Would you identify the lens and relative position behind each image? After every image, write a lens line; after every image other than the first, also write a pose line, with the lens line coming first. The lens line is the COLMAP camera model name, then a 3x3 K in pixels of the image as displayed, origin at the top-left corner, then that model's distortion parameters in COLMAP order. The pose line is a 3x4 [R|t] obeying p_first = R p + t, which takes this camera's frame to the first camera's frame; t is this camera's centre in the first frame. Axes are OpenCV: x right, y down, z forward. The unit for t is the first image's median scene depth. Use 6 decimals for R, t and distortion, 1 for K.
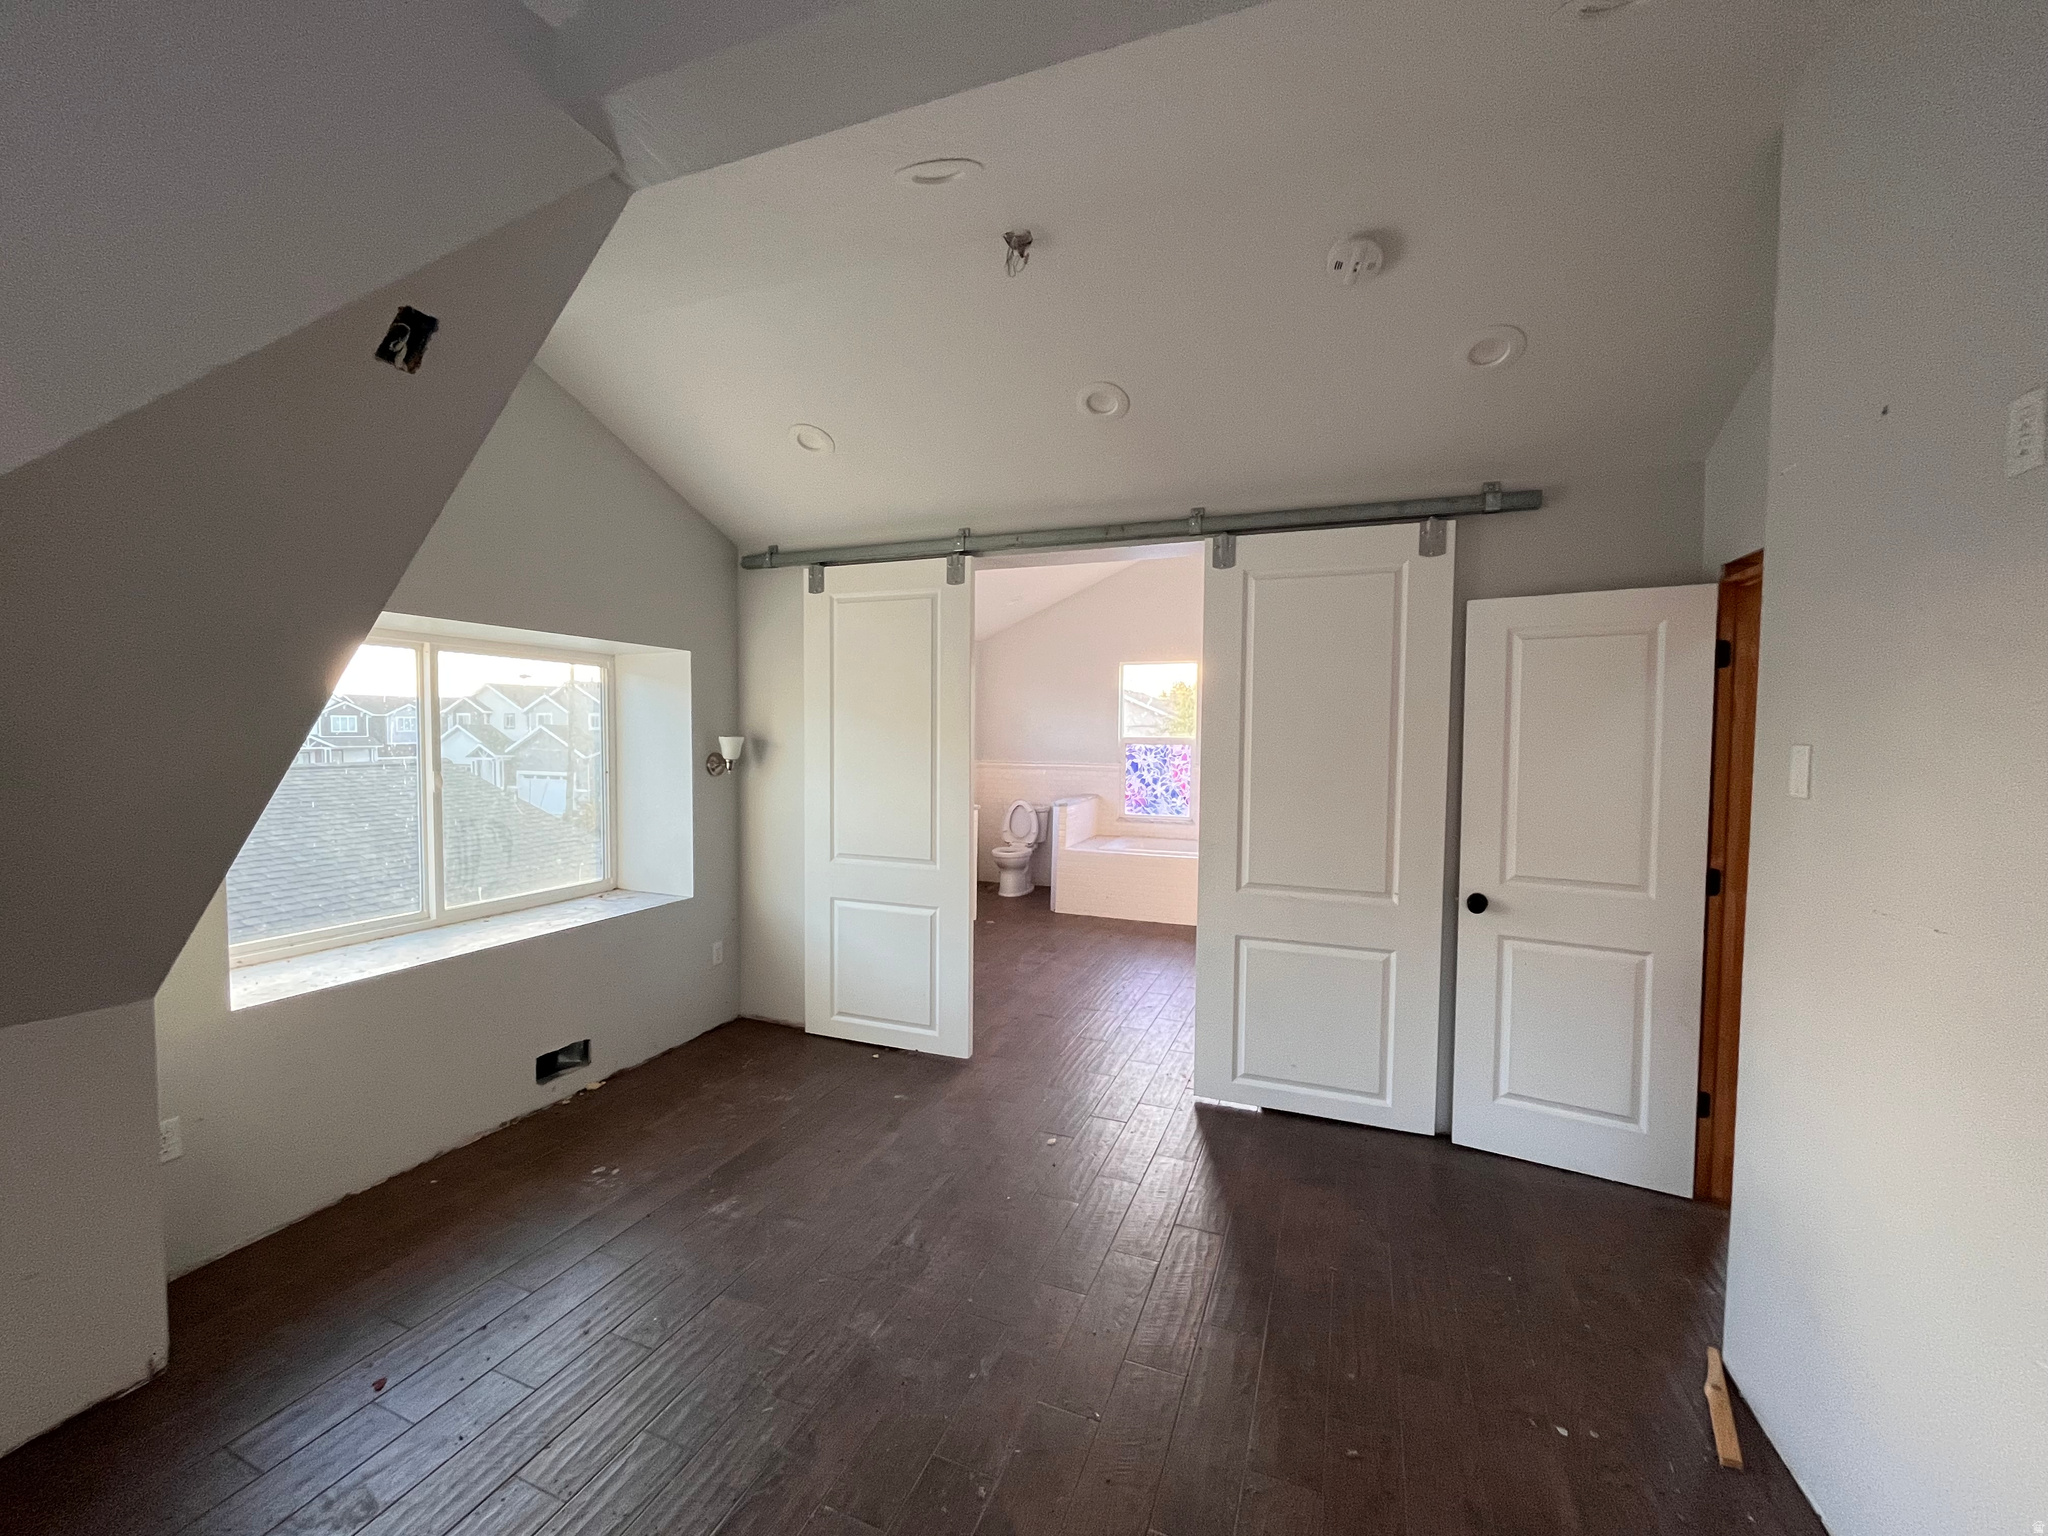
lens RADIAL K [[822.3, 0, 1012.2], [0, 822.3, 771.1], [0, 0, 1]] dist [-0.025459, -0.001158]
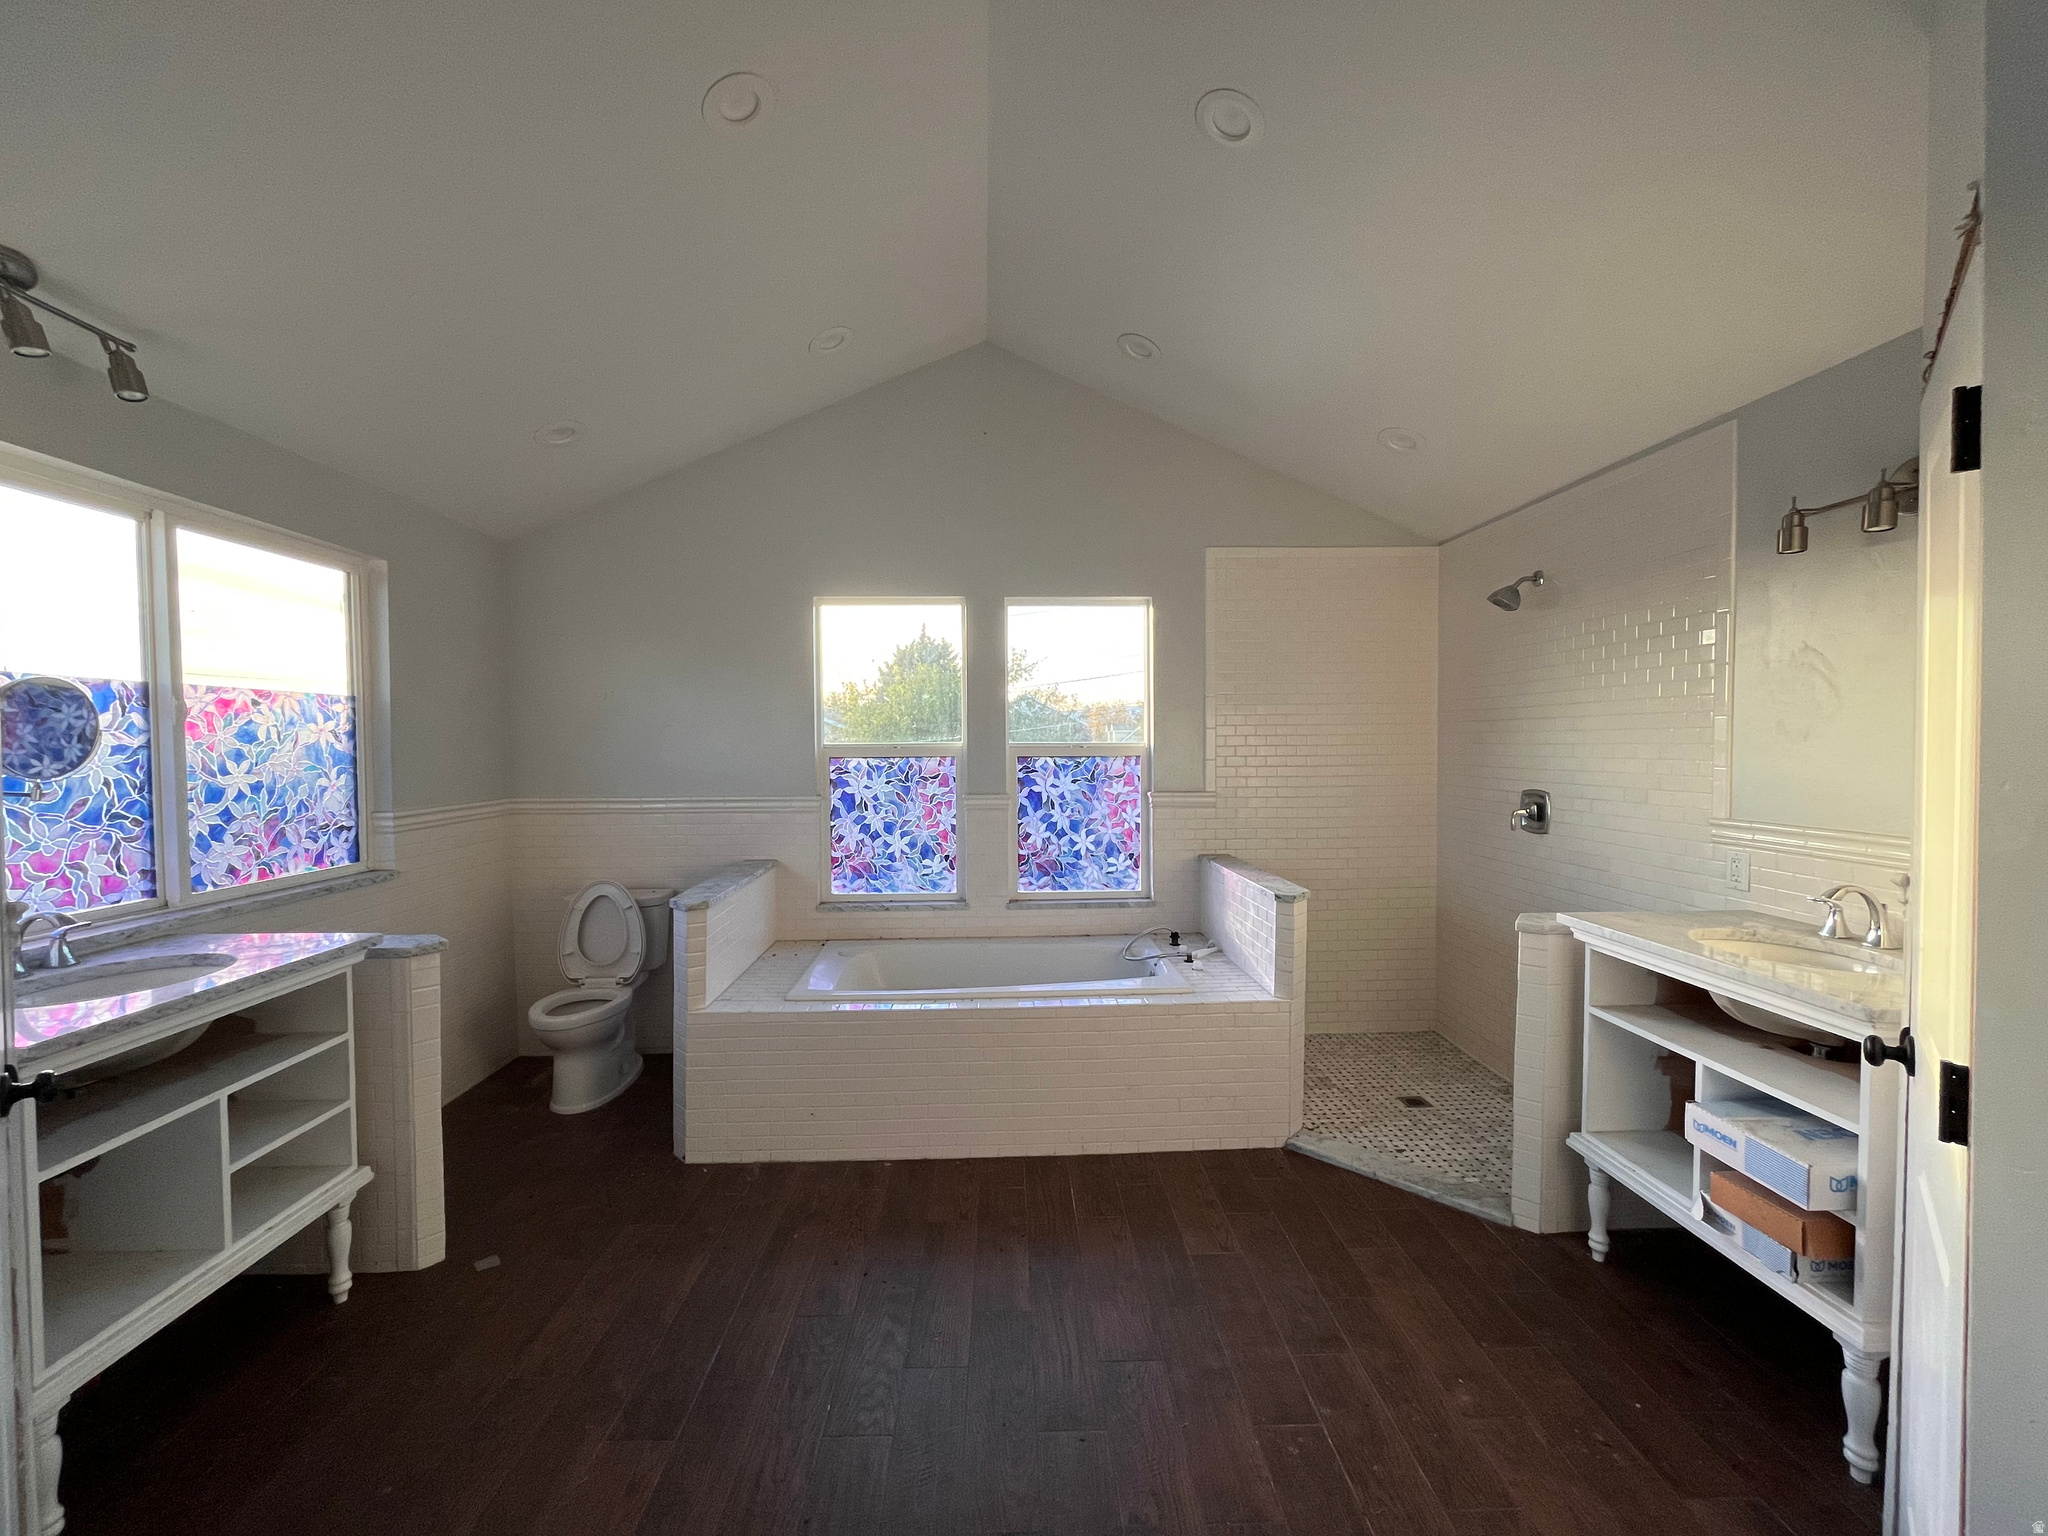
lens RADIAL K [[822.3, 0, 1035.5], [0, 822.3, 774.7], [0, 0, 1]] dist [-0.025459, -0.001158]
pose [[0.908303, -0.022354, 0.417716, 0.040541], [0.030192, 0.999470, -0.012165, -0.012759], [-0.417223, 0.023661, 0.908496, 0.485652]]
